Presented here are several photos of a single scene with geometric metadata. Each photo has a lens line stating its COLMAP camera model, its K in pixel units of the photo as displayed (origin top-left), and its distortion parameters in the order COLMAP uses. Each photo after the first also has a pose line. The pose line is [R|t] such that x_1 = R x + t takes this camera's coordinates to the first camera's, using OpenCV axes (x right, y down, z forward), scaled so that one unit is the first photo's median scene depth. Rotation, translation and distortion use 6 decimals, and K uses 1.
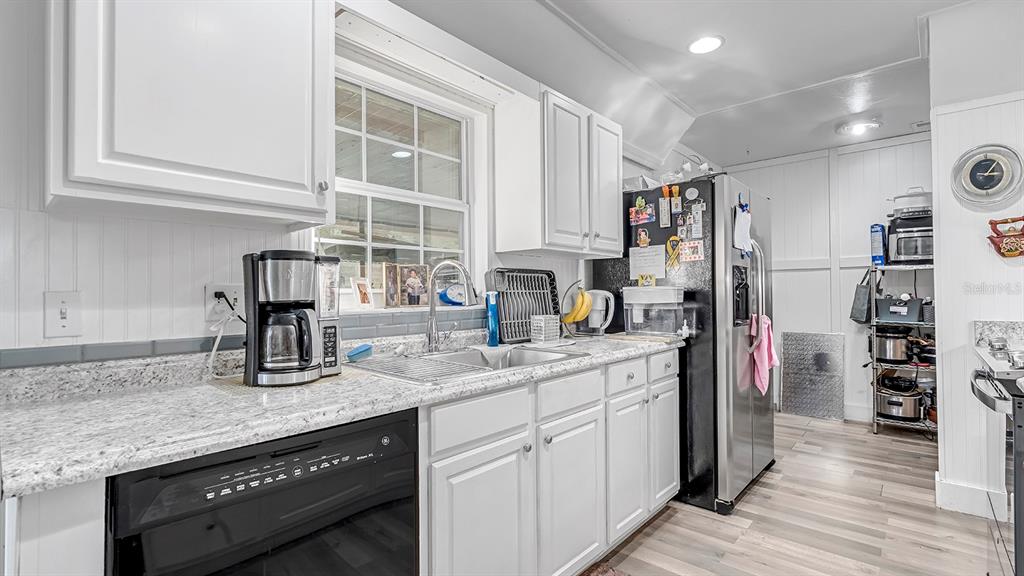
lens RADIAL K [[469.0, 0, 511.8], [0, 469.0, 282.0], [0, 0, 1]] dist [0.000973, 0.000191]
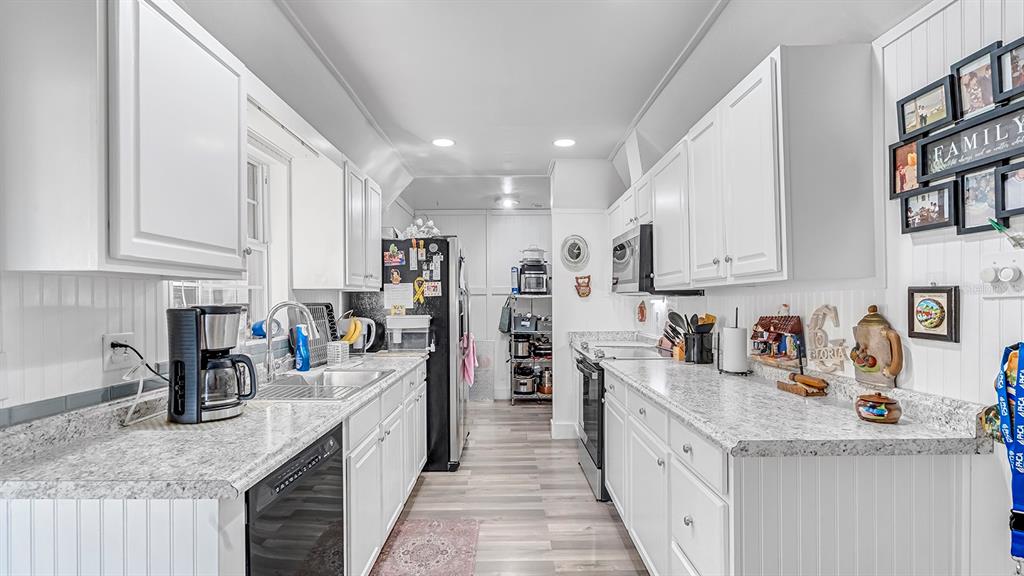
lens RADIAL K [[472.3, 0, 510.9], [0, 472.3, 295.2], [0, 0, 1]] dist [-0.003554, 0.000039]
pose [[0.744418, 0.011481, 0.667616, -0.365775], [-0.017992, 0.999834, 0.002867, -0.054816], [-0.667472, -0.014145, 0.744501, -0.187033]]
